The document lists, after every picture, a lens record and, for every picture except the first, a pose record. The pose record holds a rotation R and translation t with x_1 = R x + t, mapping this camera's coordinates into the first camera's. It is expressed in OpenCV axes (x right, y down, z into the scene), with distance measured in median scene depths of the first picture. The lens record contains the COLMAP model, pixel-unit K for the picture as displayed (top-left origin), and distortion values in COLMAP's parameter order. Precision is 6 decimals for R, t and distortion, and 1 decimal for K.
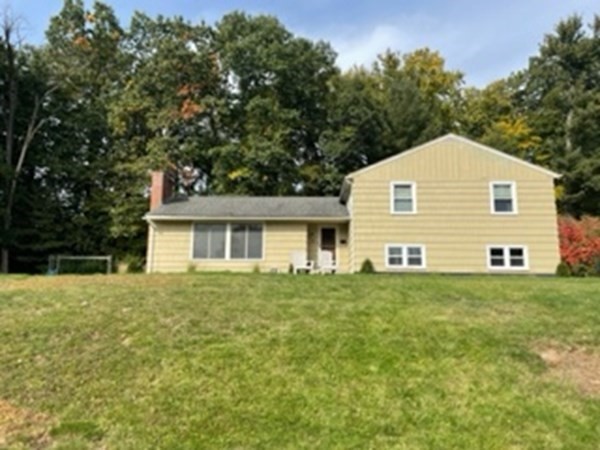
lens RADIAL K [[458.8, 0, 300.0], [0, 458.8, 225.0], [0, 0, 1]] dist [0.109101, -0.107885]
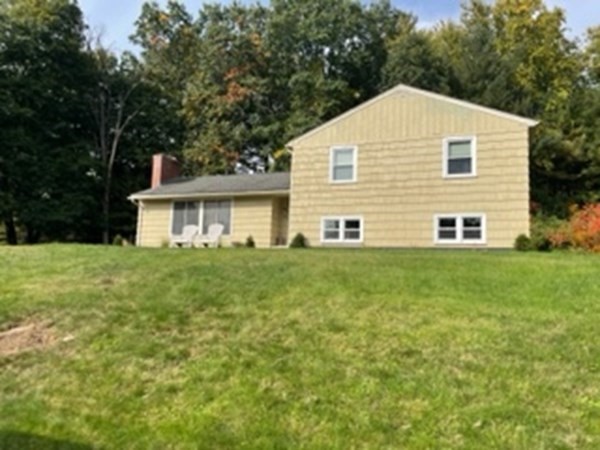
lens RADIAL K [[458.8, 0, 300.0], [0, 458.8, 225.0], [0, 0, 1]] dist [0.109101, -0.107885]
pose [[0.943964, -0.017580, -0.329580, 0.436265], [0.030561, 0.998946, 0.034249, 0.025307], [0.328630, -0.042402, 0.943506, 0.128140]]
